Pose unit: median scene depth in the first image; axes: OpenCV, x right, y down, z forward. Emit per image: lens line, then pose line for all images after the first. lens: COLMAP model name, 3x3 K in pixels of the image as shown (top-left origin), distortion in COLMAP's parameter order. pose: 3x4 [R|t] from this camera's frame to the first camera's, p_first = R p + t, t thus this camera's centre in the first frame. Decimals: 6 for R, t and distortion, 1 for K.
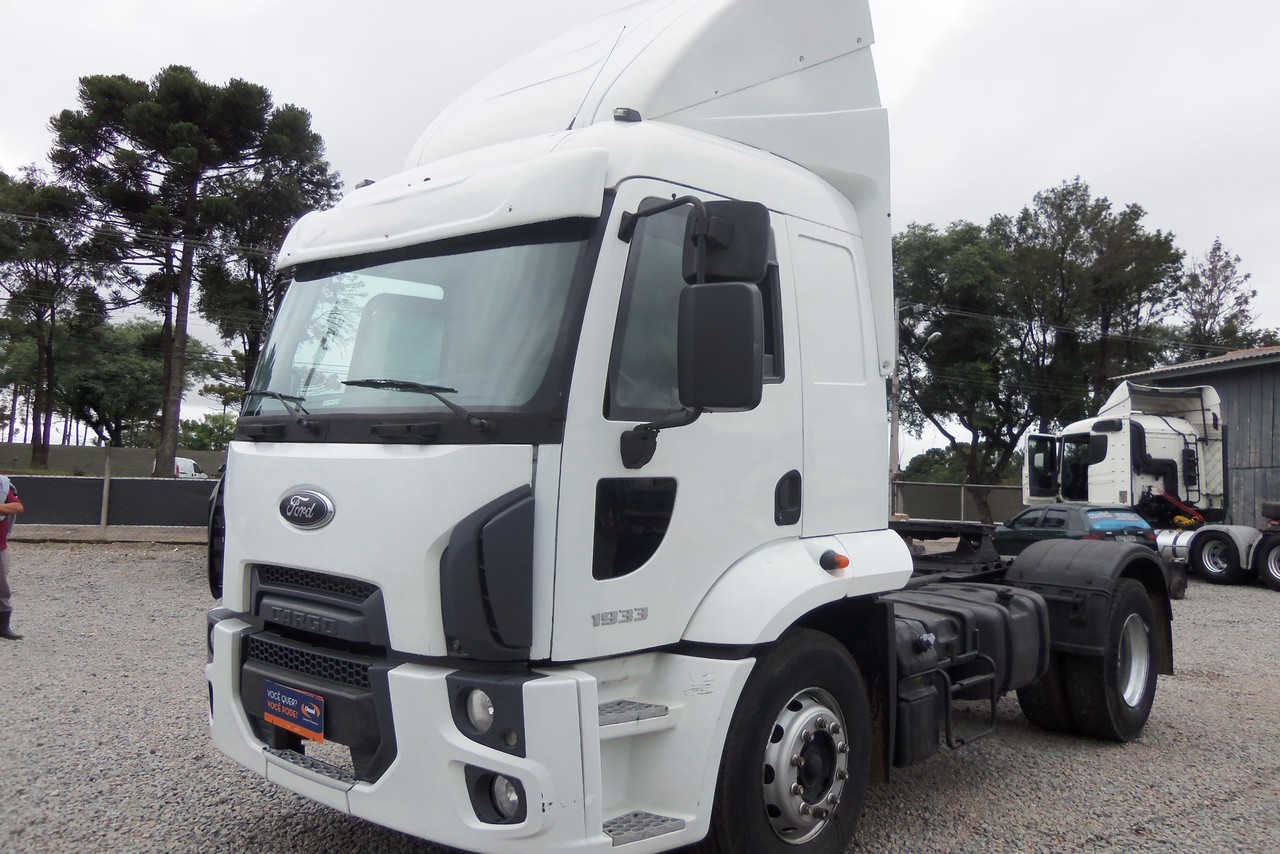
lens RADIAL K [[1061.6, 0, 637.5], [0, 1061.6, 429.7], [0, 0, 1]] dist [-0.000988, 0.005644]
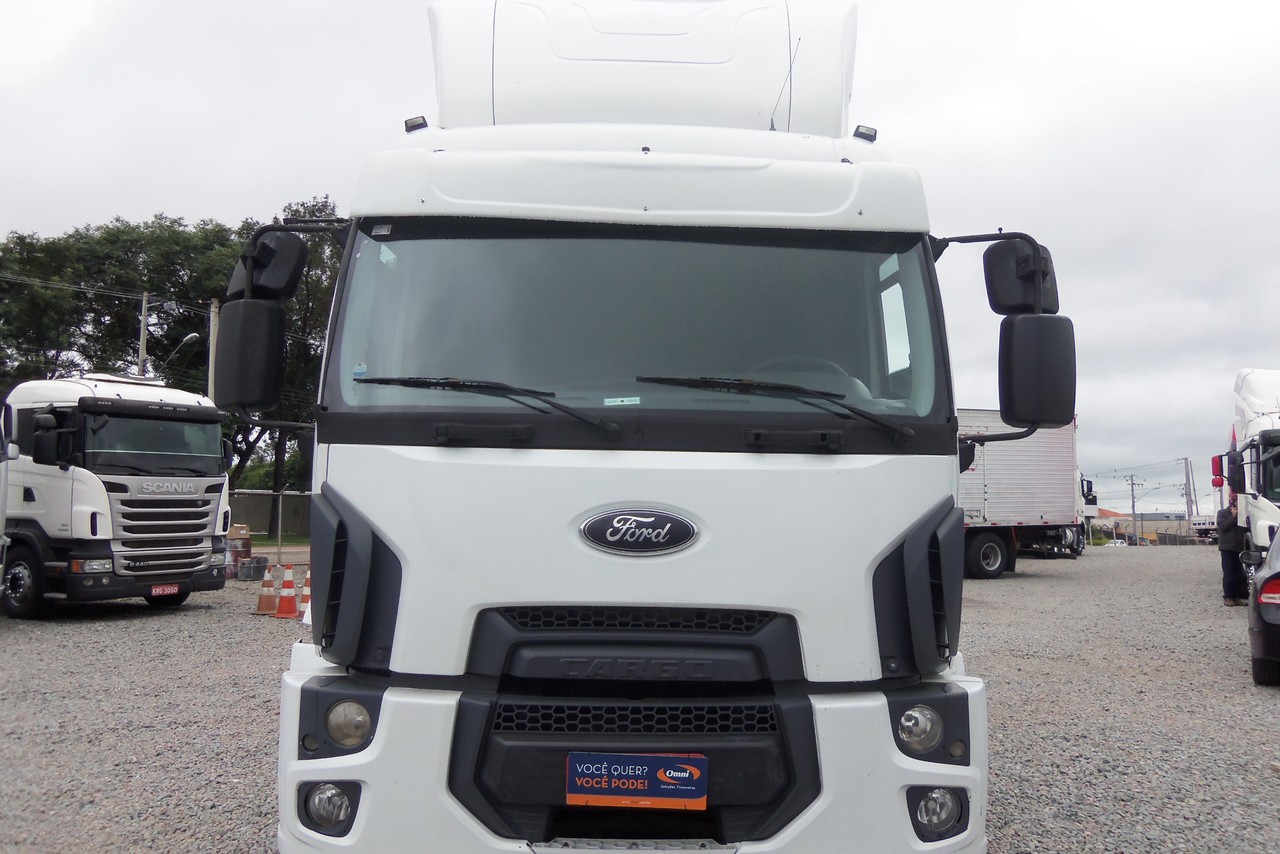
lens RADIAL K [[1061.6, 0, 637.1], [0, 1061.6, 427.4], [0, 0, 1]] dist [-0.000988, 0.005644]
pose [[0.724764, 0.024935, 0.688546, -0.878566], [-0.018627, 0.999689, -0.016596, 0.008533], [-0.688745, -0.000798, 0.725003, 0.408474]]
